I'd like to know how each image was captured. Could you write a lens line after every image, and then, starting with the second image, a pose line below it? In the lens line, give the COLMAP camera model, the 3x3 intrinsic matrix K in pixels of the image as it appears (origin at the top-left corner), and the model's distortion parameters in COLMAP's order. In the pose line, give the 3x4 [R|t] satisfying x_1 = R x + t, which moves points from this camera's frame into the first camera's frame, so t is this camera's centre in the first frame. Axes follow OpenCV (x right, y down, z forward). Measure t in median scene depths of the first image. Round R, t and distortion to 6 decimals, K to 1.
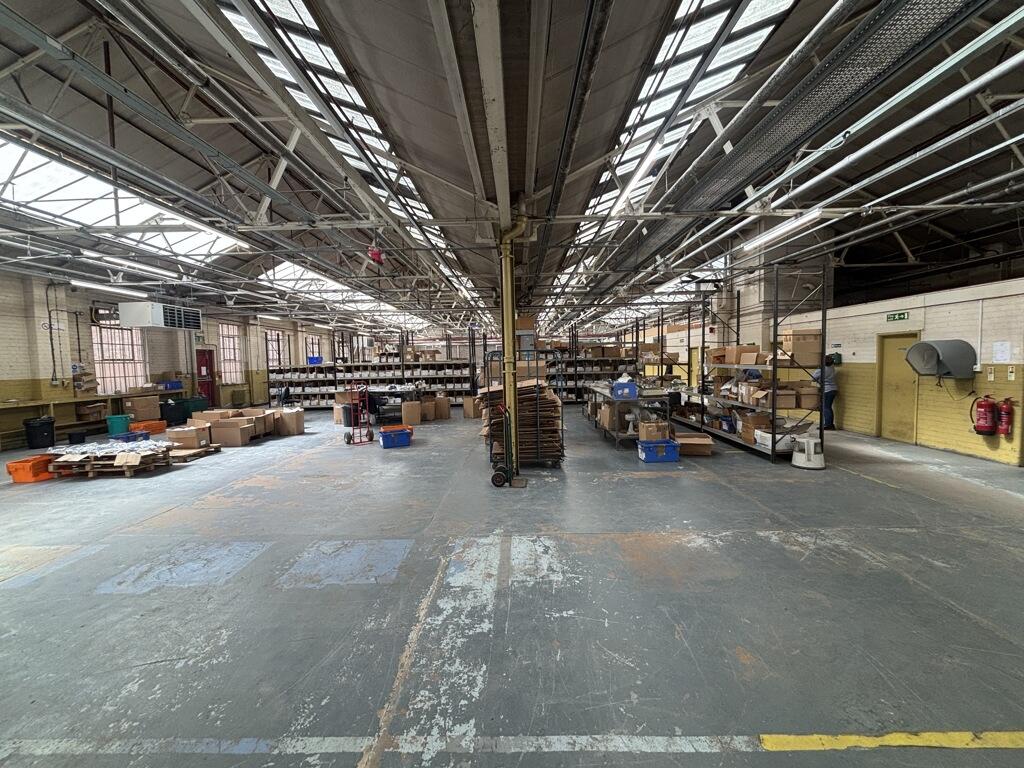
lens RADIAL K [[412.9, 0, 510.4], [0, 412.9, 382.8], [0, 0, 1]] dist [-0.002934, -0.000877]
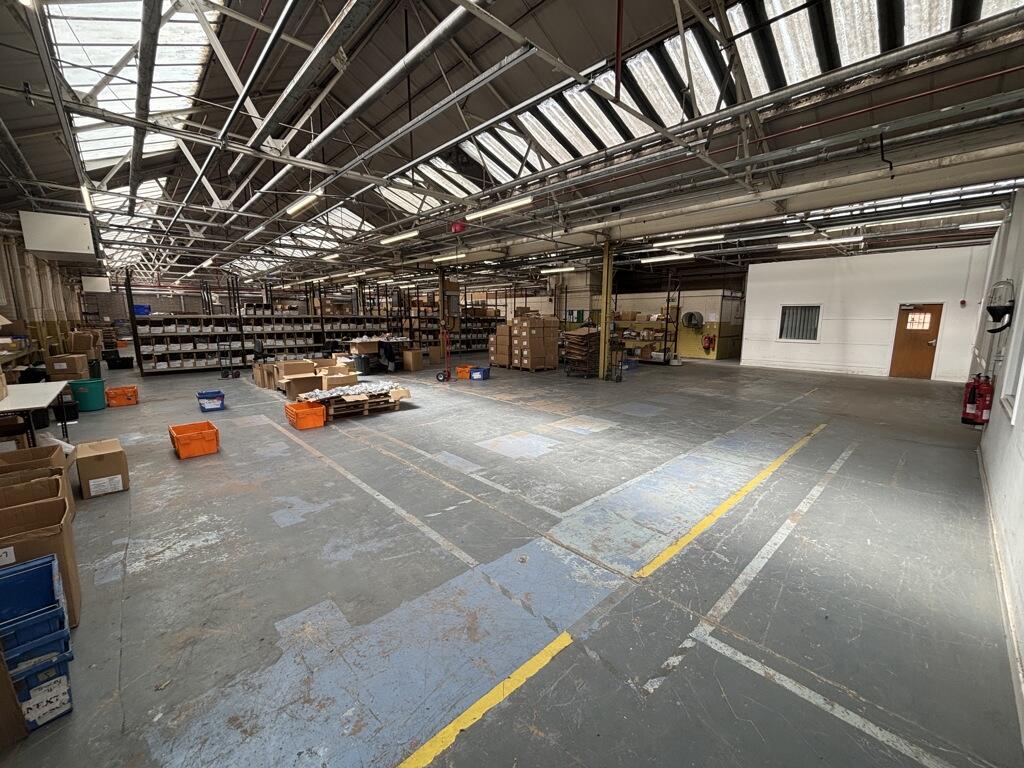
lens RADIAL K [[412.9, 0, 512.5], [0, 412.9, 383.7], [0, 0, 1]] dist [-0.002934, -0.000877]
pose [[0.714925, -0.086212, 0.693866, -0.625625], [0.020775, 0.994550, 0.102166, 0.019809], [-0.698892, -0.058627, 0.712820, -0.009120]]
